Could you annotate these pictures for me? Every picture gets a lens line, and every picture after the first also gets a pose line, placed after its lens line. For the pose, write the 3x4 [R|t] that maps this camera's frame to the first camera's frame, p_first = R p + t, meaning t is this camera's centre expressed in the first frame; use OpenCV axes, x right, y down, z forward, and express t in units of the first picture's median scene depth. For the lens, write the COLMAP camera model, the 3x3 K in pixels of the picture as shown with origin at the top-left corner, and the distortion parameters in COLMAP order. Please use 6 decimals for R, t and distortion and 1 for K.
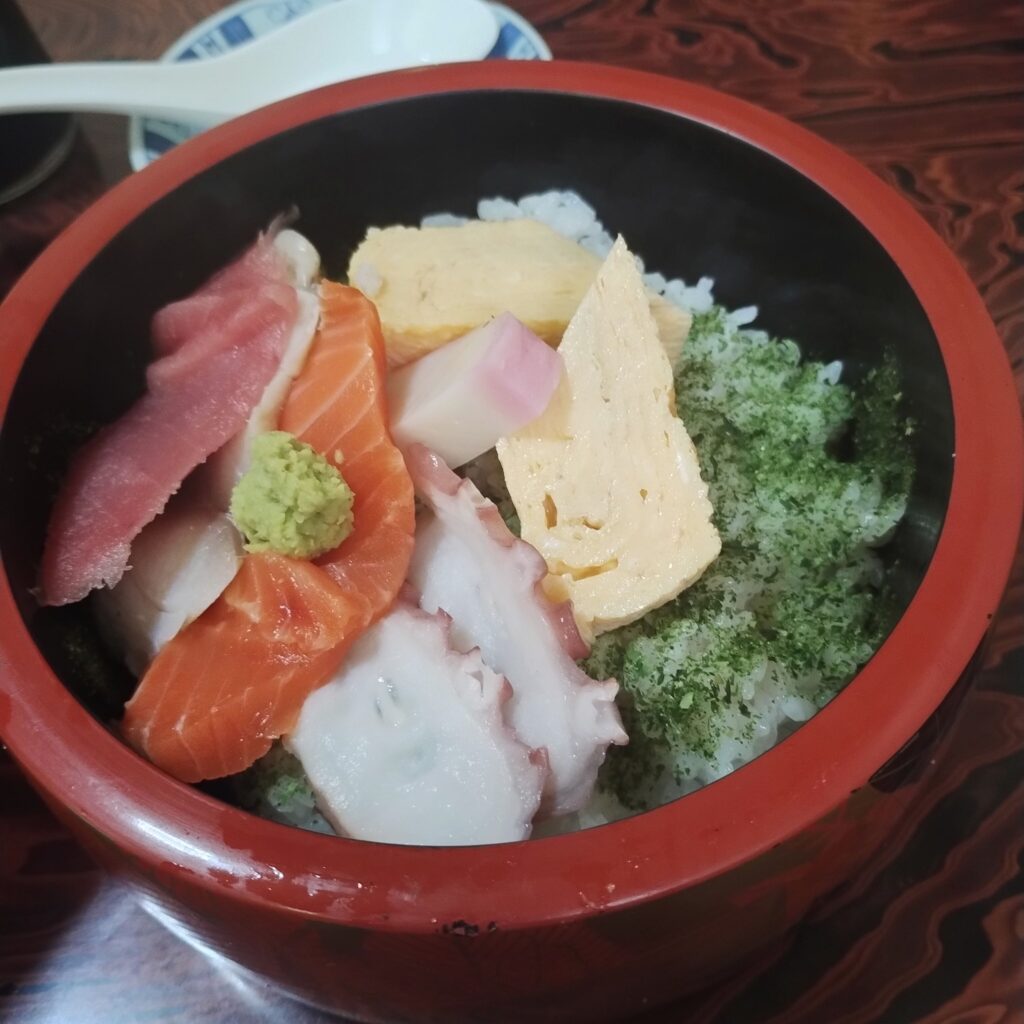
lens RADIAL K [[1173.3, 0, 512.0], [0, 1173.3, 512.0], [0, 0, 1]] dist [0.004020, 0.008586]
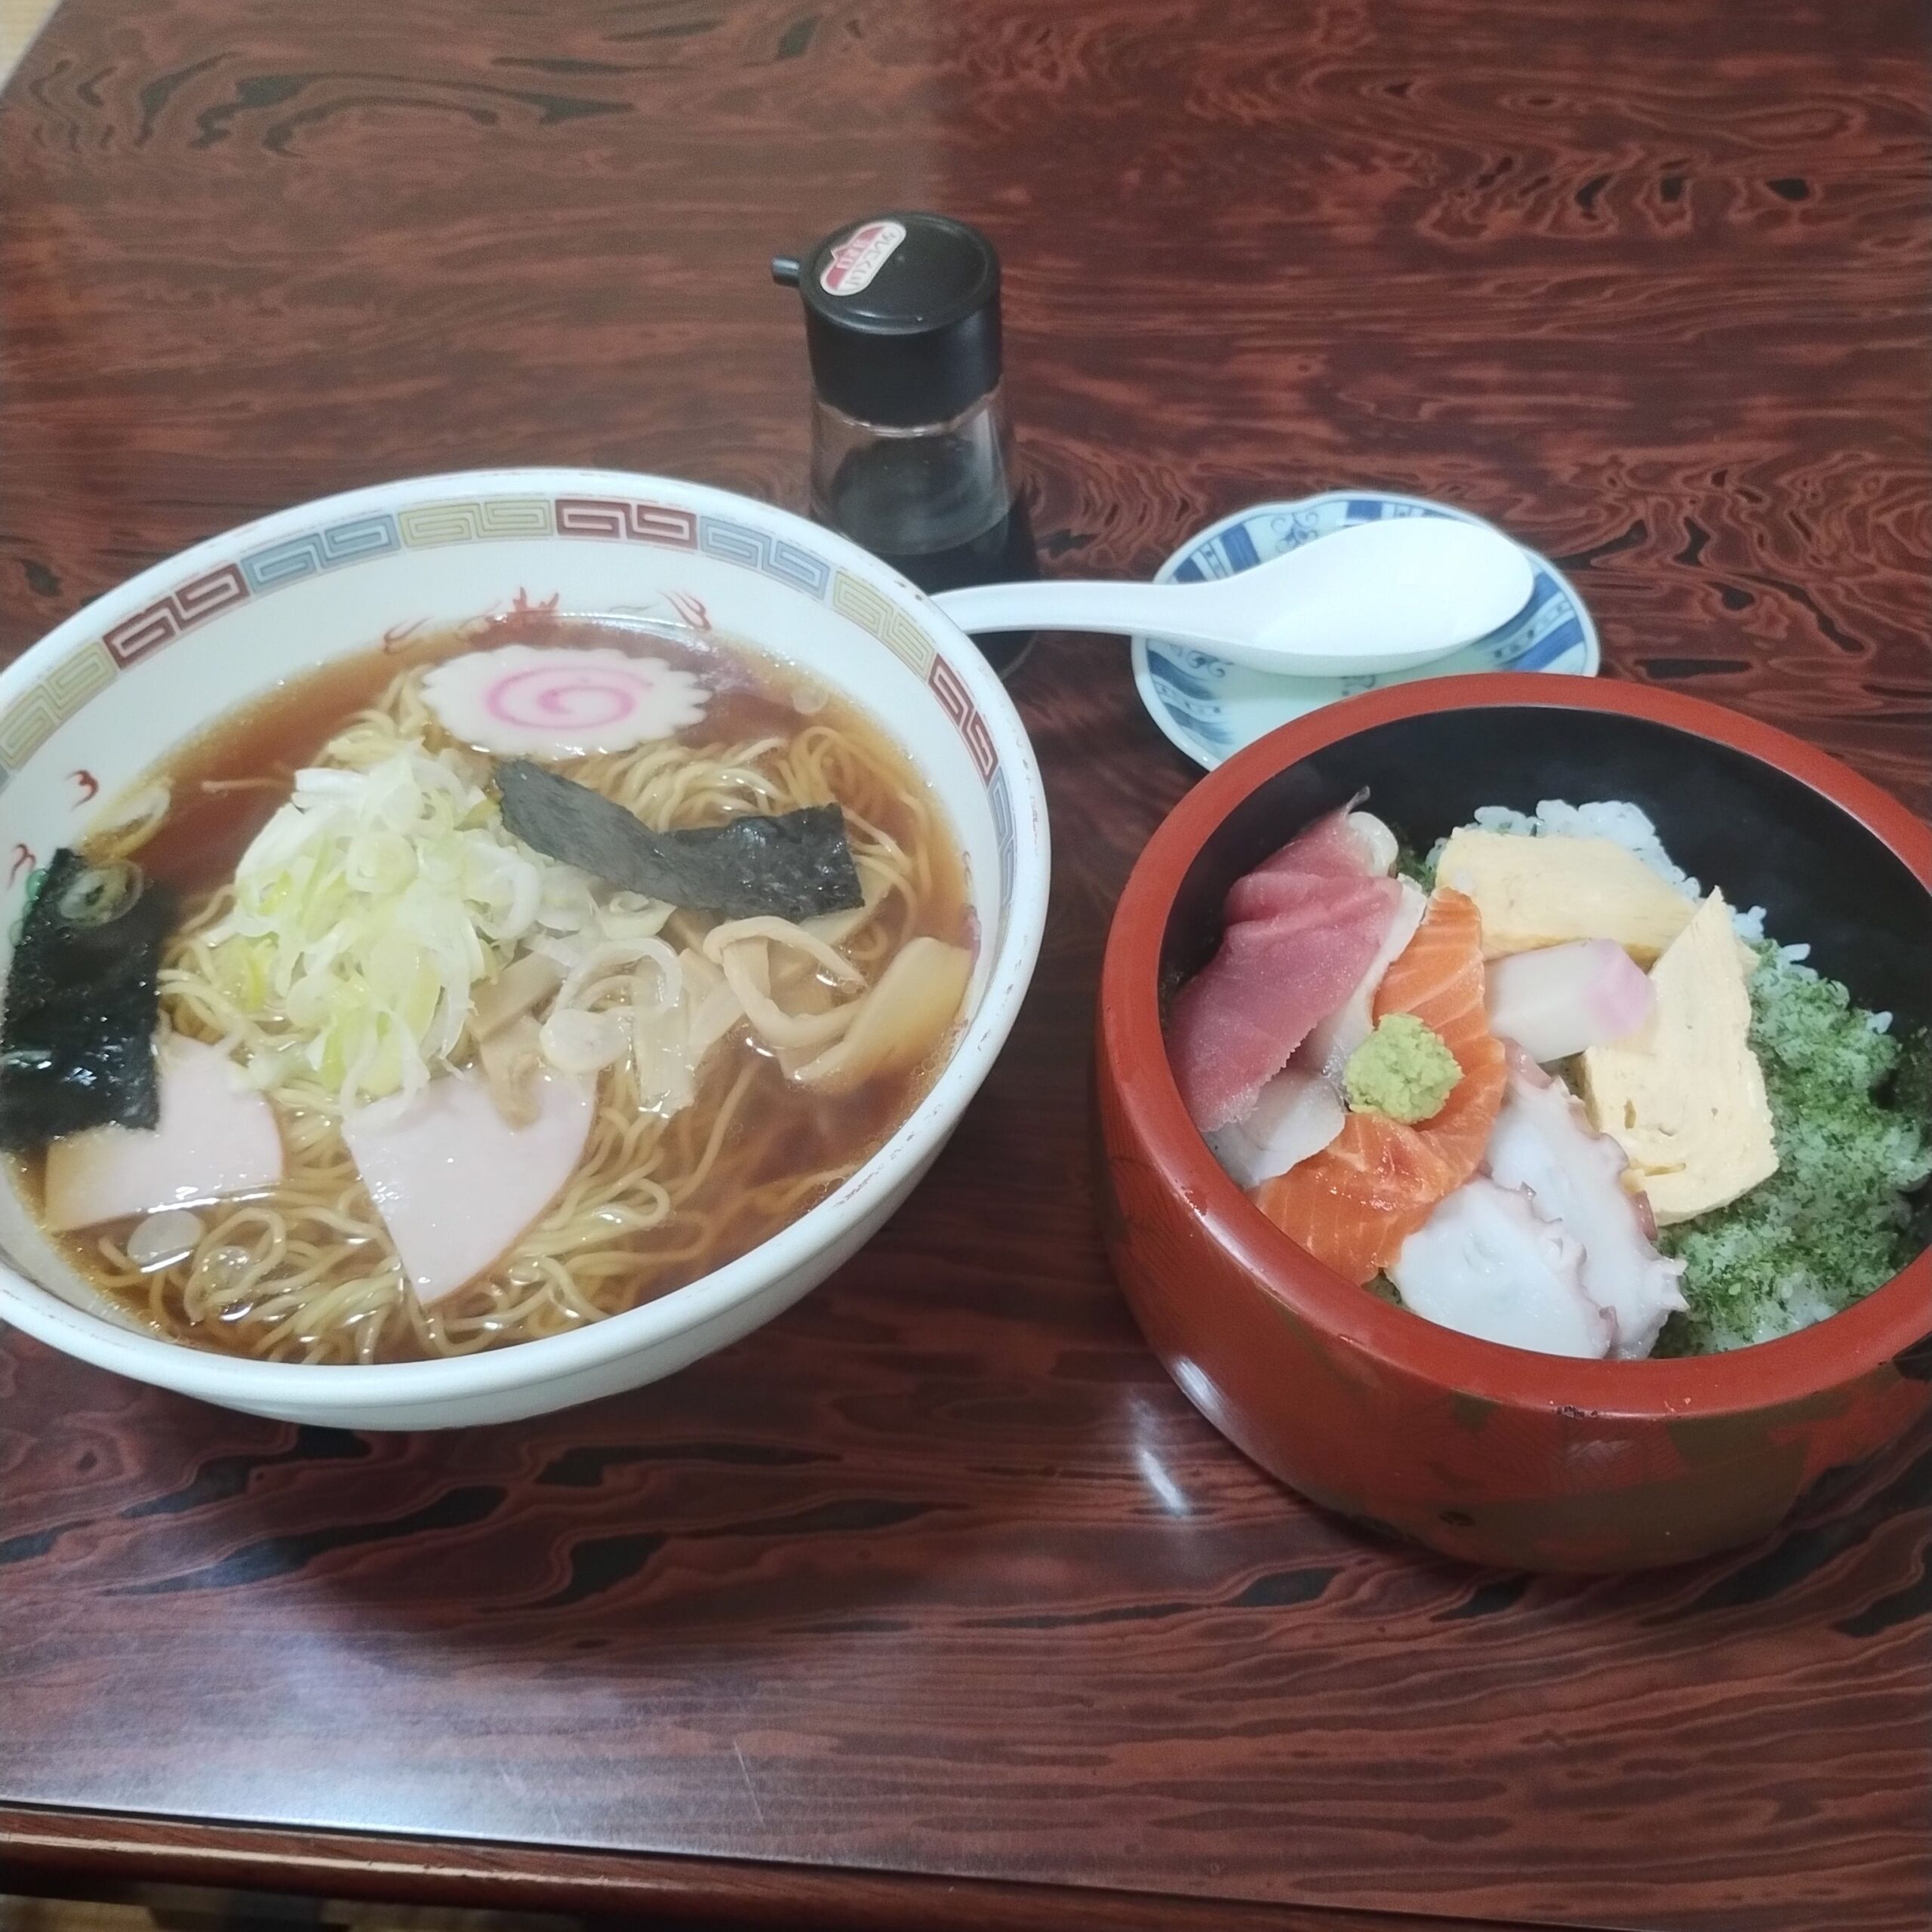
lens RADIAL K [[2143.1, 0, 966.0], [0, 2143.1, 966.0], [0, 0, 1]] dist [0.019635, -0.003552]
pose [[0.985990, 0.140763, -0.089496, -0.407443], [-0.145512, 0.988146, -0.048931, 0.048939], [0.081547, 0.061268, 0.994785, -1.084503]]
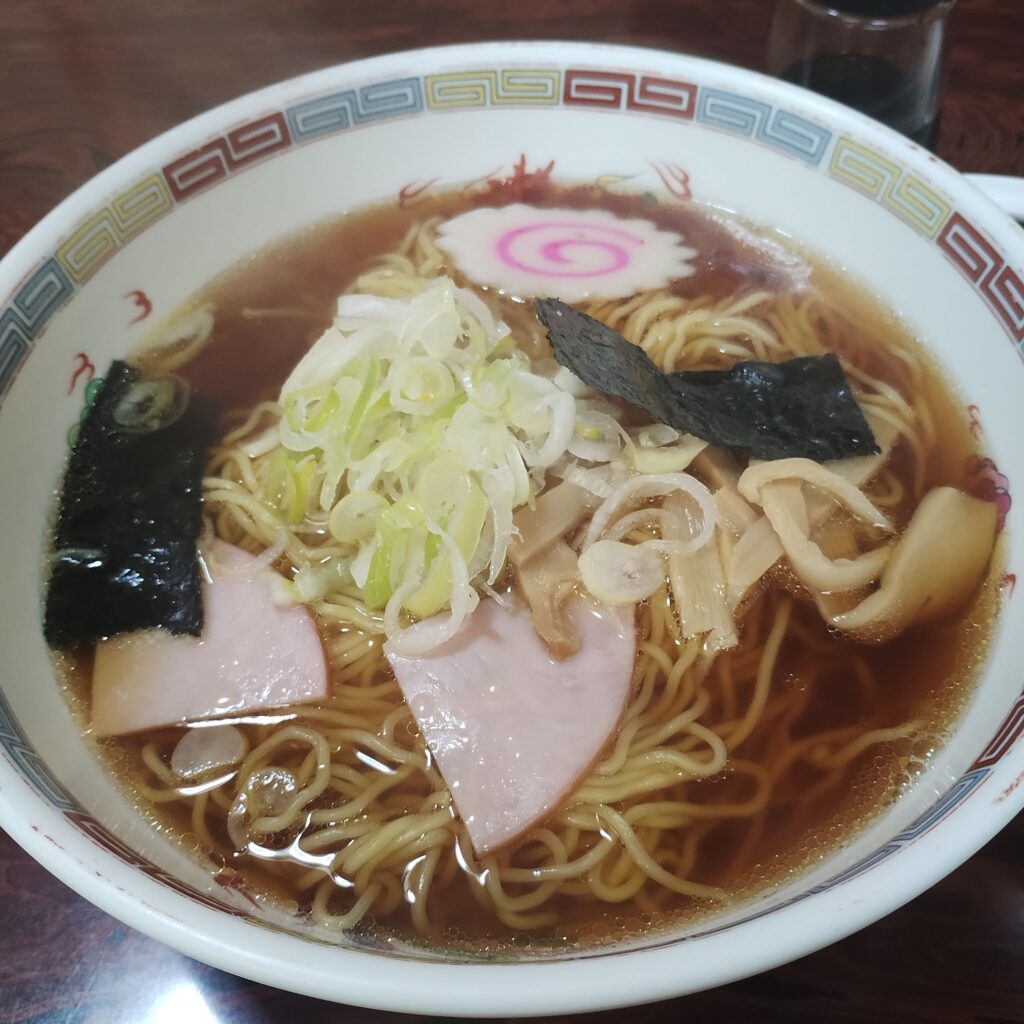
lens RADIAL K [[1173.3, 0, 512.0], [0, 1173.3, 512.0], [0, 0, 1]] dist [0.004020, 0.008586]
pose [[0.970777, 0.198096, -0.135462, -0.902790], [-0.202152, 0.979211, -0.016736, 0.055741], [0.129331, 0.043631, 0.990641, -0.199012]]
